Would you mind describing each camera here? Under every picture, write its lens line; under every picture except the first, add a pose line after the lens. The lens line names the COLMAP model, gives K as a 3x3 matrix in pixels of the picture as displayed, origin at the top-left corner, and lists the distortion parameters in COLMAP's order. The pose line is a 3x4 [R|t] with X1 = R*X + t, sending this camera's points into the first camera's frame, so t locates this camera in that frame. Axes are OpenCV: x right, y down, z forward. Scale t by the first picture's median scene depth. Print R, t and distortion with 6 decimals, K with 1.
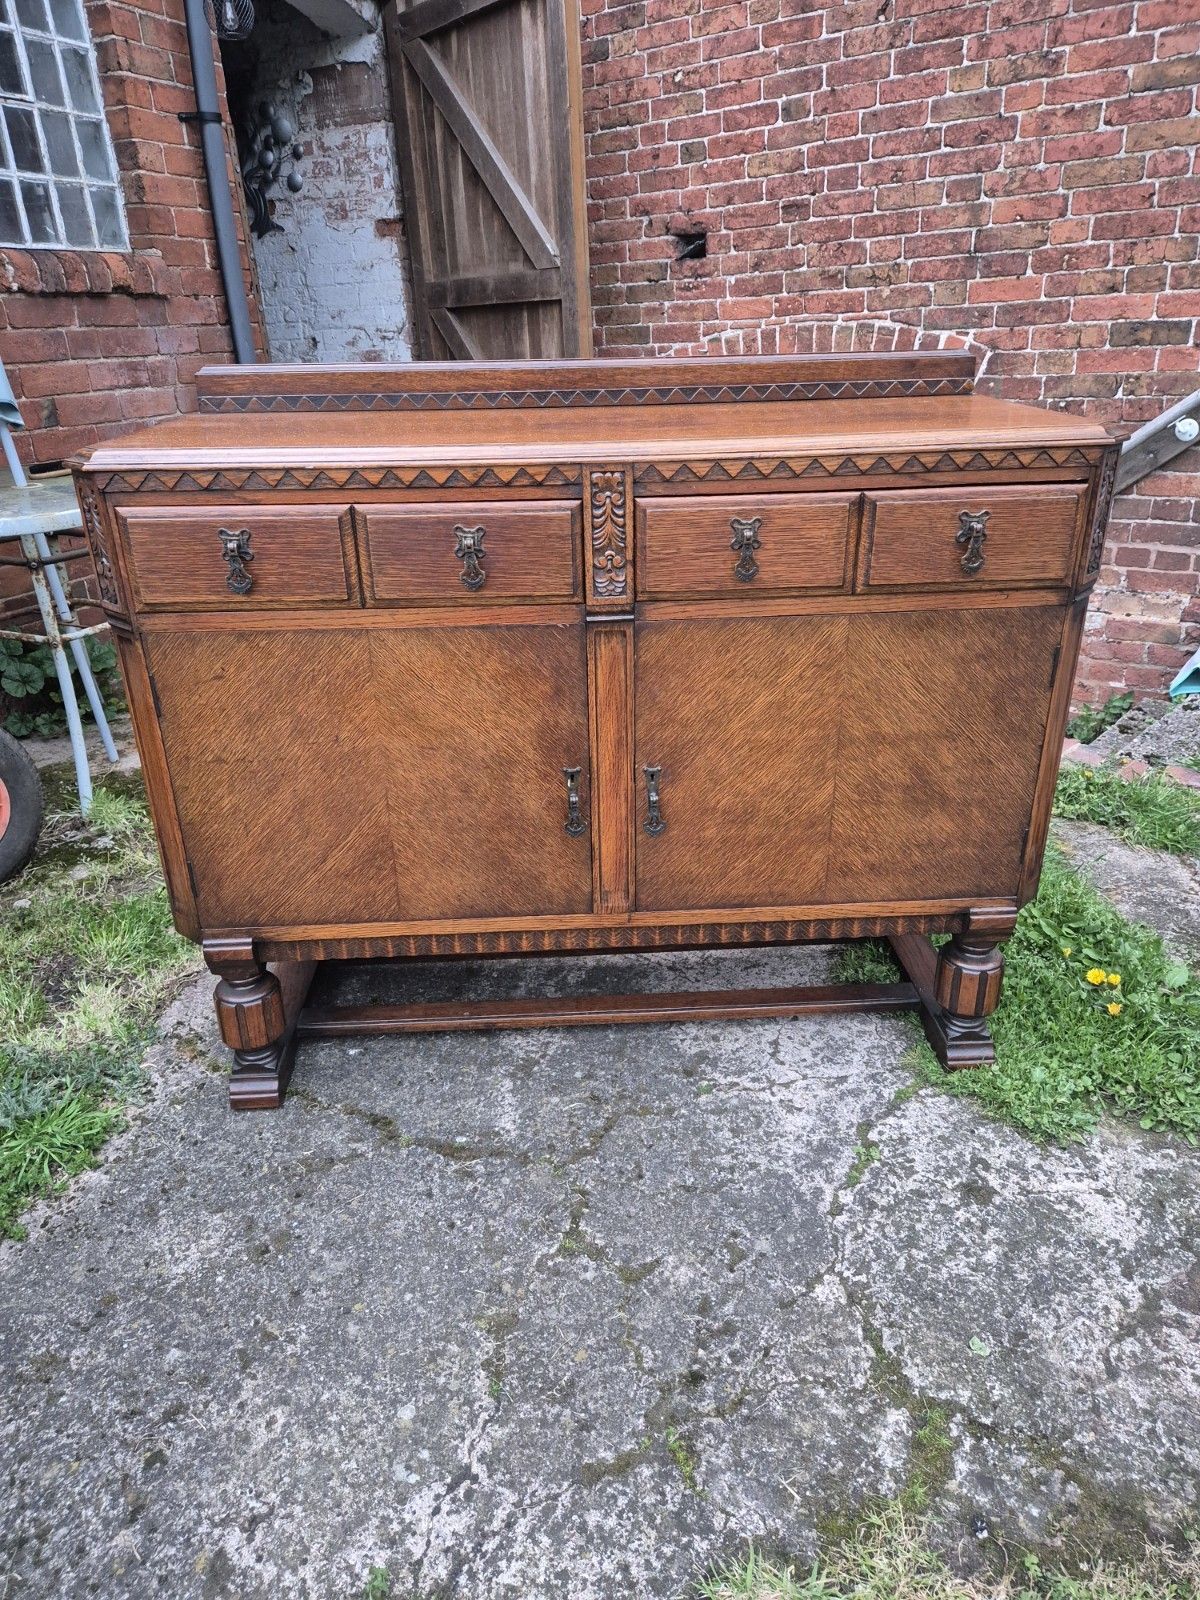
lens RADIAL K [[1076.7, 0, 601.7], [0, 1076.7, 798.8], [0, 0, 1]] dist [0.067043, -0.055607]
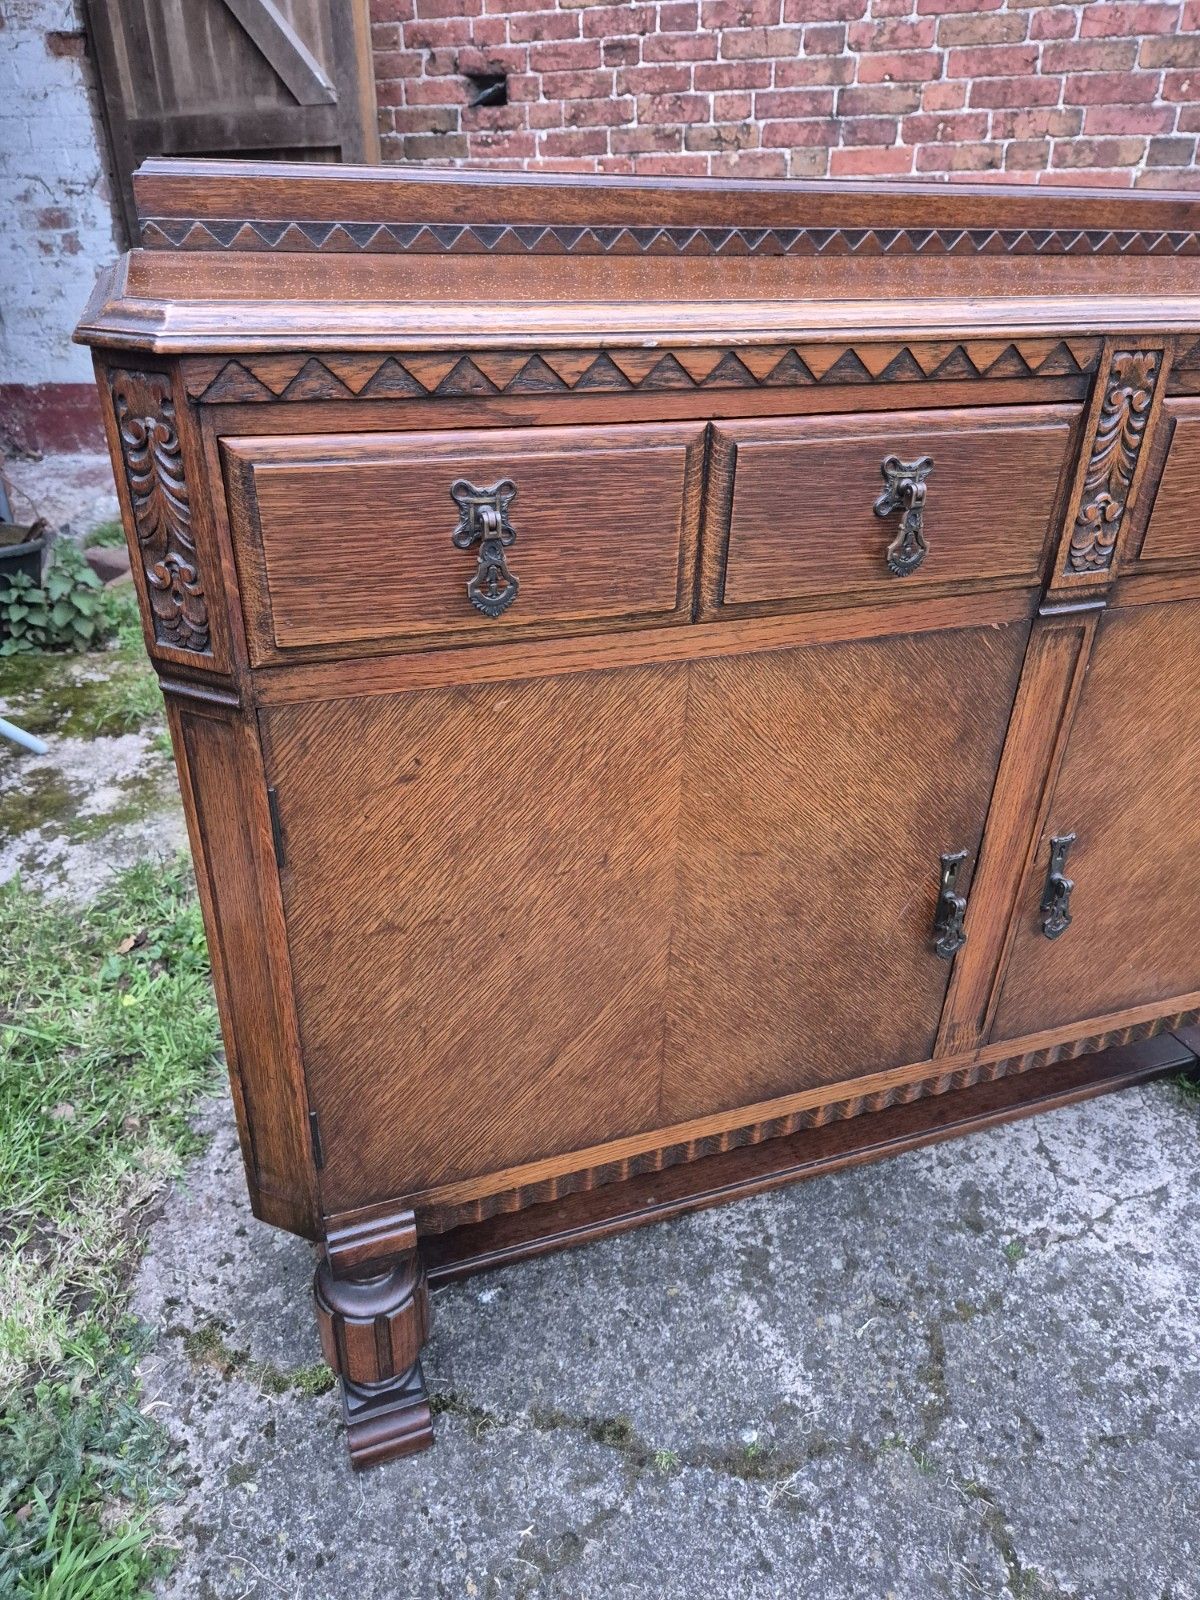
lens RADIAL K [[1082.7, 0, 590.2], [0, 1082.7, 778.7], [0, 0, 1]] dist [0.059700, -0.056373]
pose [[0.954691, -0.104885, 0.278504, -0.375886], [0.087158, 0.993343, 0.075325, -0.129496], [-0.284550, -0.047638, 0.957477, 0.454448]]
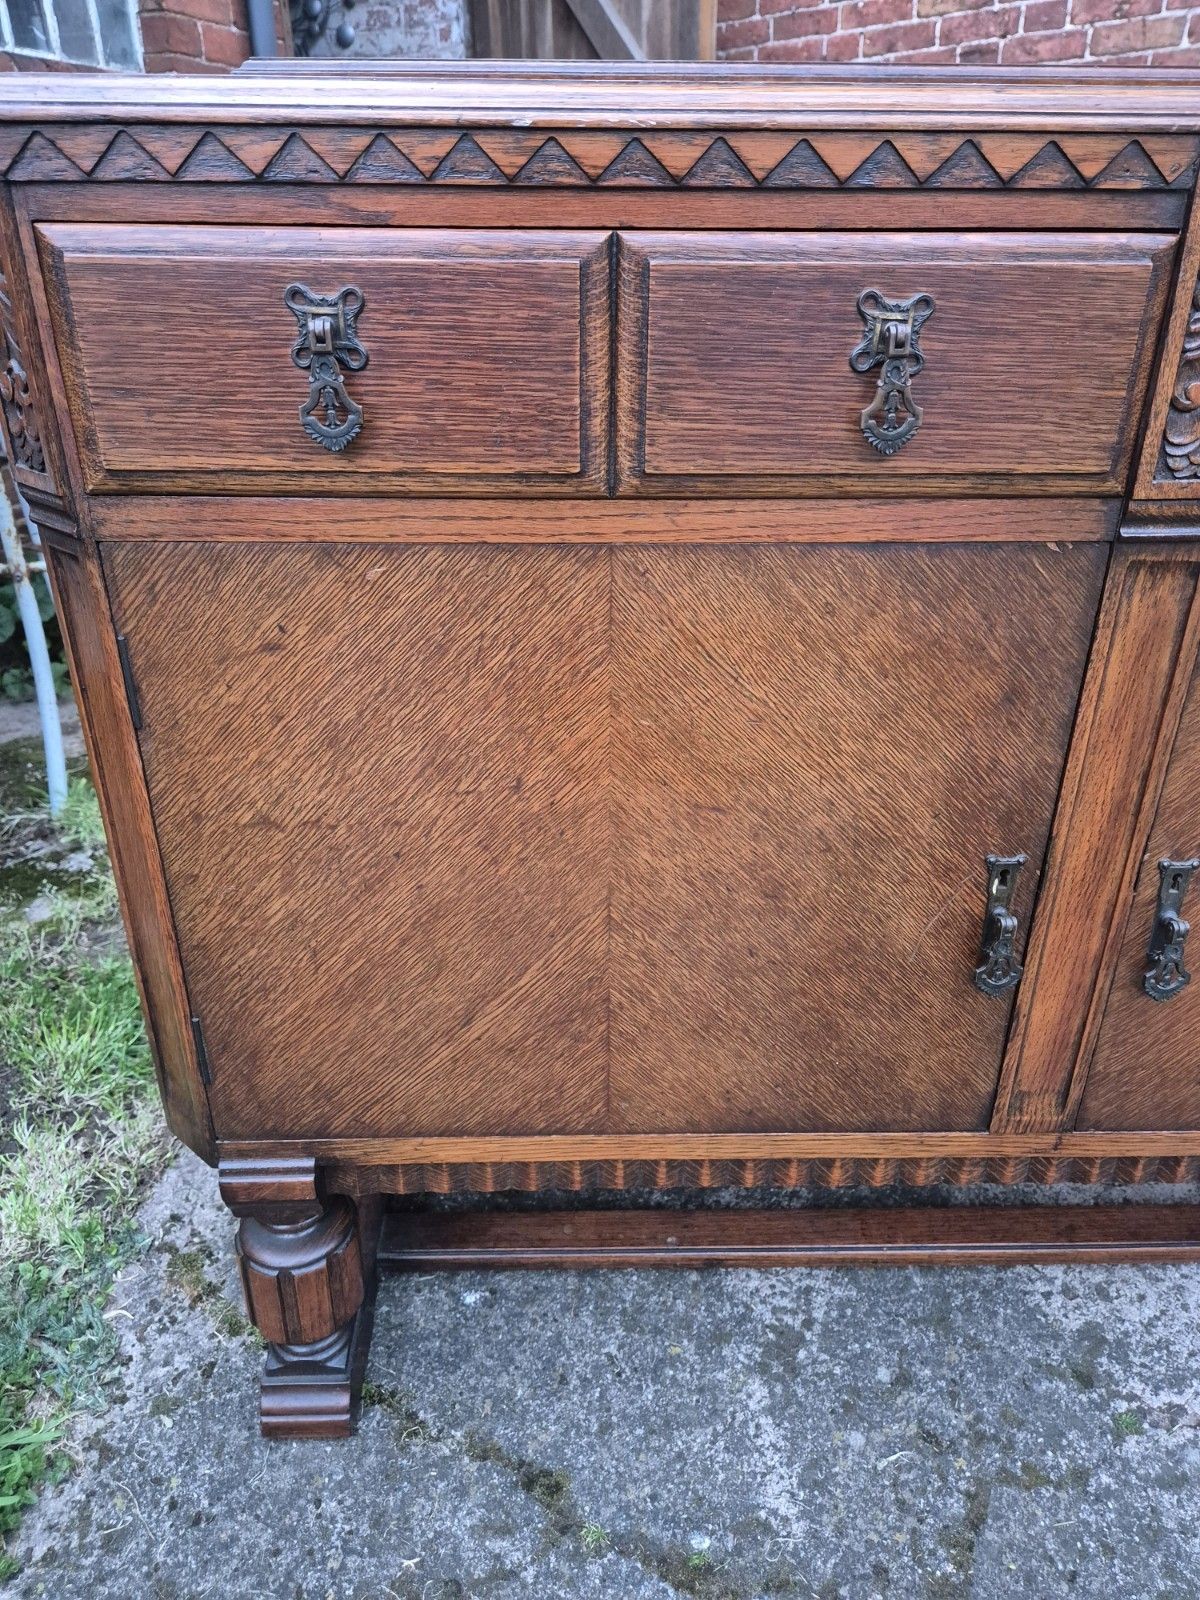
lens RADIAL K [[1082.7, 0, 598.5], [0, 1082.7, 774.3], [0, 0, 1]] dist [0.059700, -0.056373]
pose [[0.999480, 0.029736, -0.012473, -0.192847], [-0.029507, 0.999399, 0.018171, -0.065251], [0.013006, -0.017794, 0.999757, 0.504343]]
